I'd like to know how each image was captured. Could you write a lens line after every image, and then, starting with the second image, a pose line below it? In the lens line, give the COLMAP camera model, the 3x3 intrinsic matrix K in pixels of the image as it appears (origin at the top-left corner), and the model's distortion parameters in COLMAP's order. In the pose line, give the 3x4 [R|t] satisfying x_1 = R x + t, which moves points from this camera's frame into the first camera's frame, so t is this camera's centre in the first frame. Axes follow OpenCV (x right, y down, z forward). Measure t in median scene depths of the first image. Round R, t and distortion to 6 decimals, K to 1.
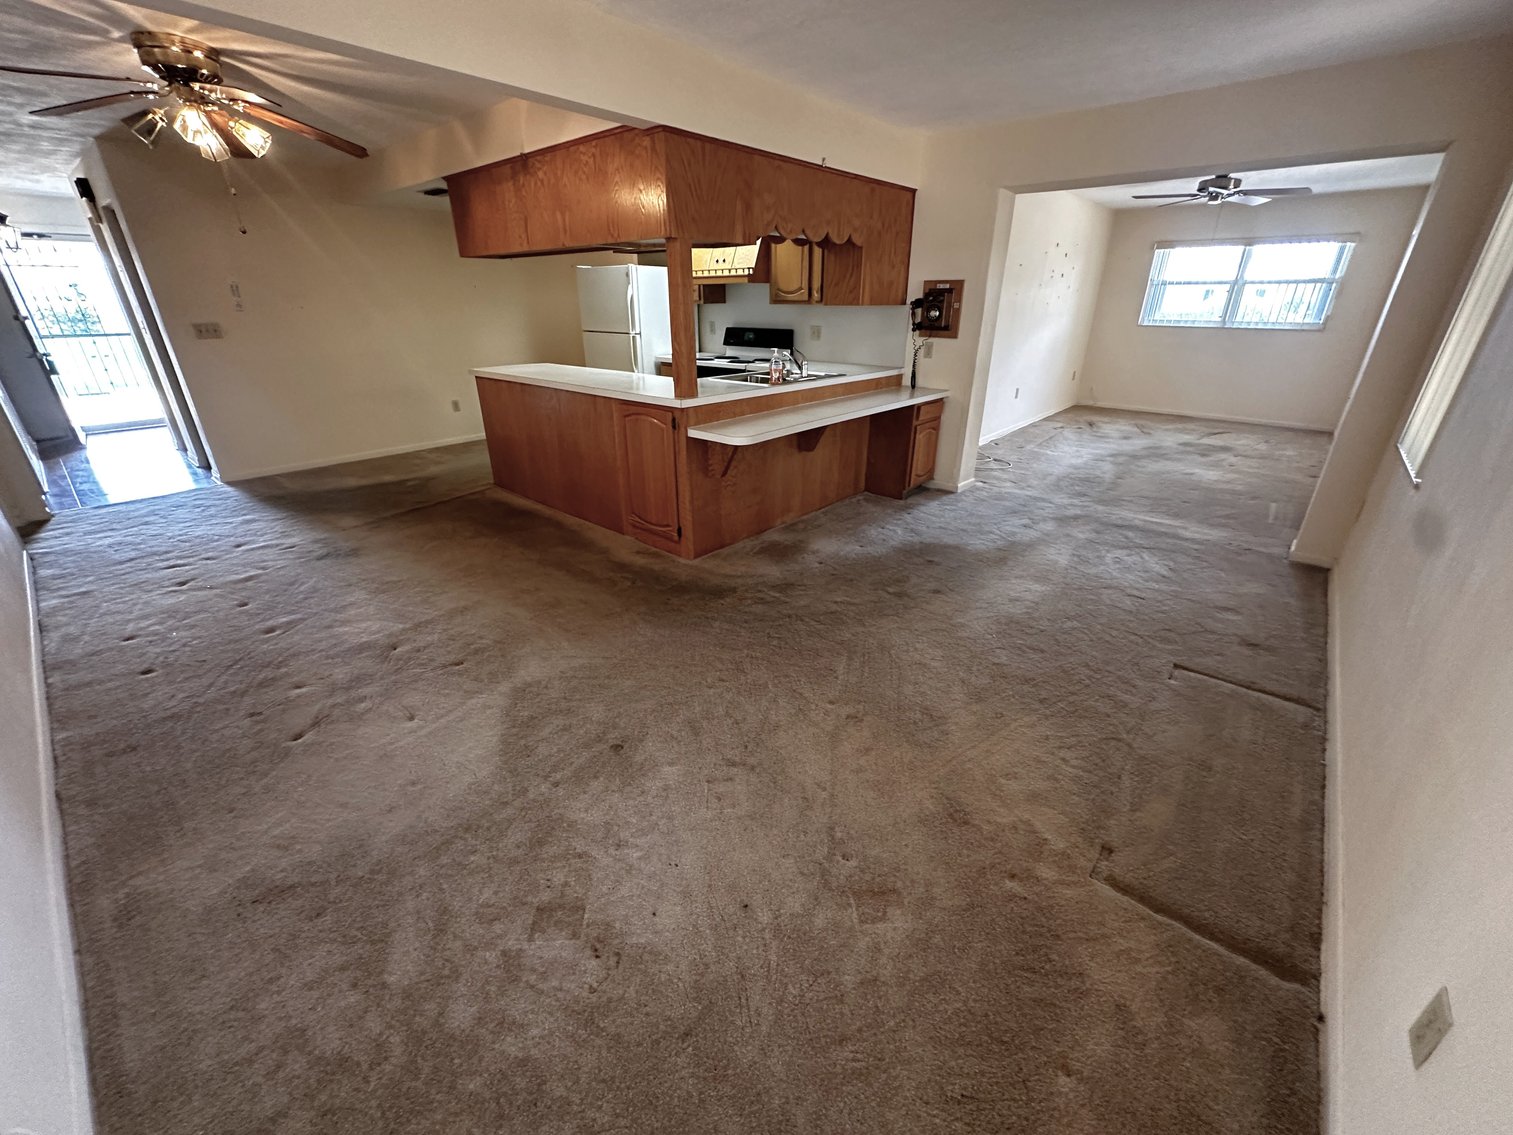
lens RADIAL K [[605.2, 0, 756.5], [0, 605.2, 567.5], [0, 0, 1]] dist [-0.000947, 0.000144]
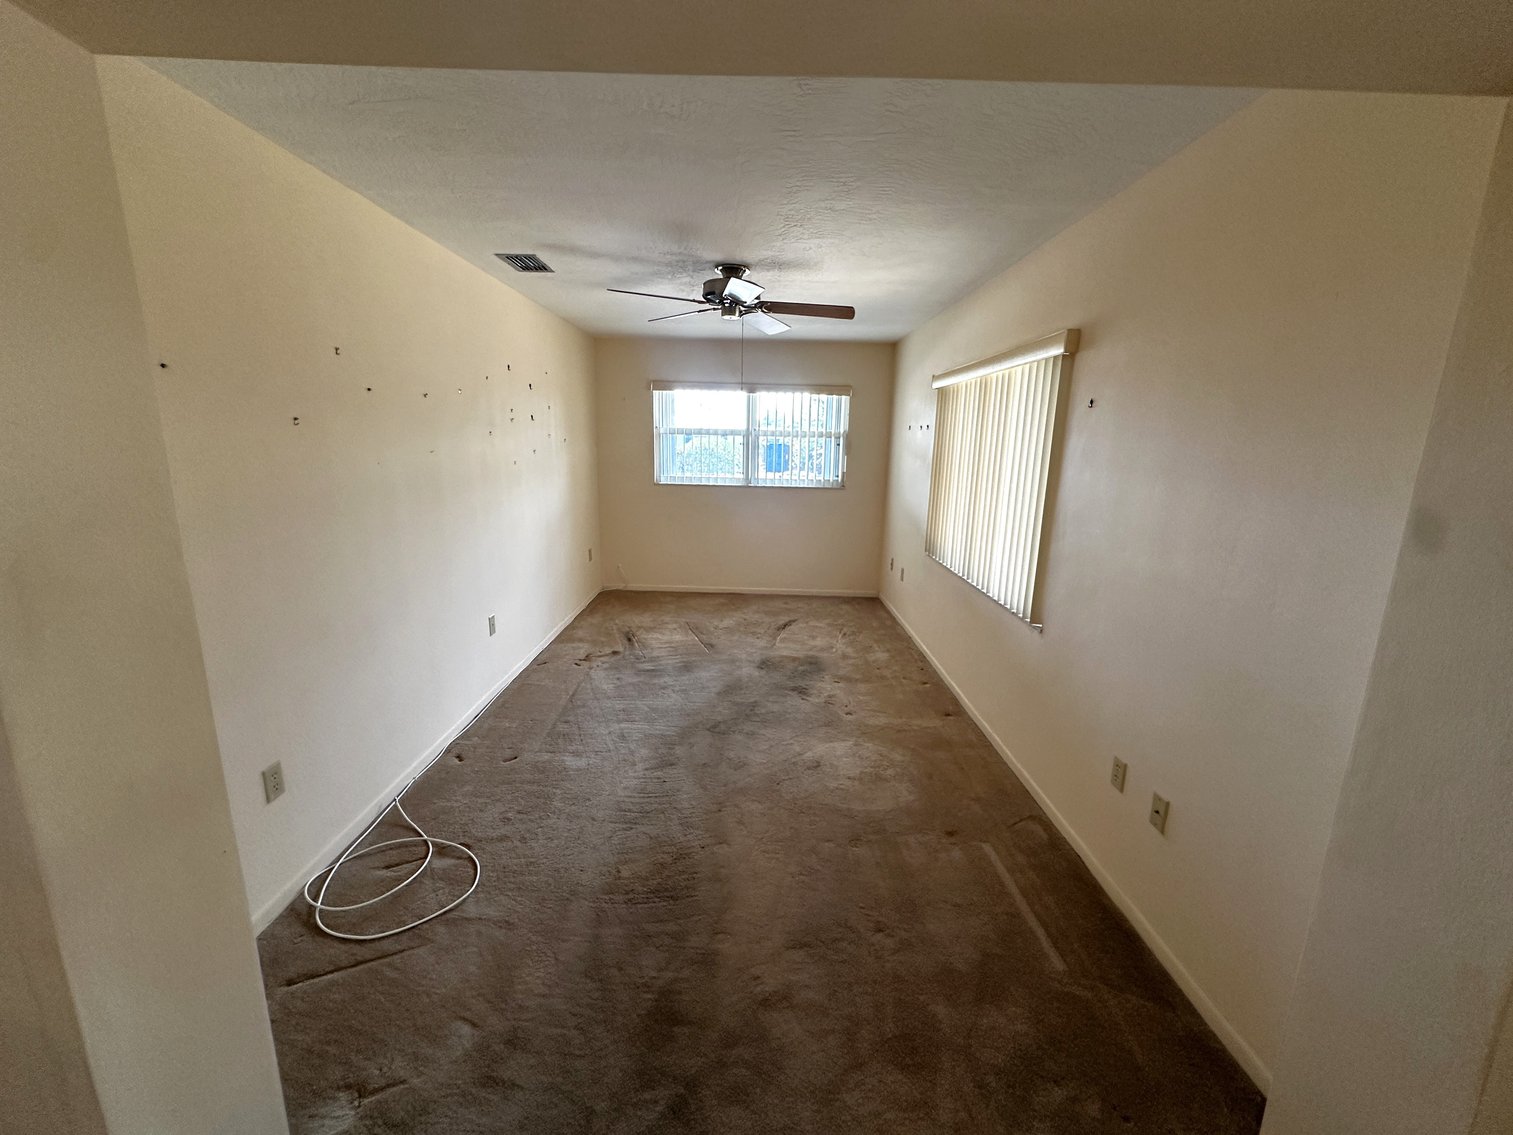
lens RADIAL K [[605.2, 0, 756.5], [0, 605.2, 567.5], [0, 0, 1]] dist [-0.000947, 0.000144]
pose [[0.751906, -0.120844, 0.648100, 0.262319], [0.246772, 0.963181, -0.106703, -0.218002], [-0.611343, 0.240163, 0.754043, 0.441748]]
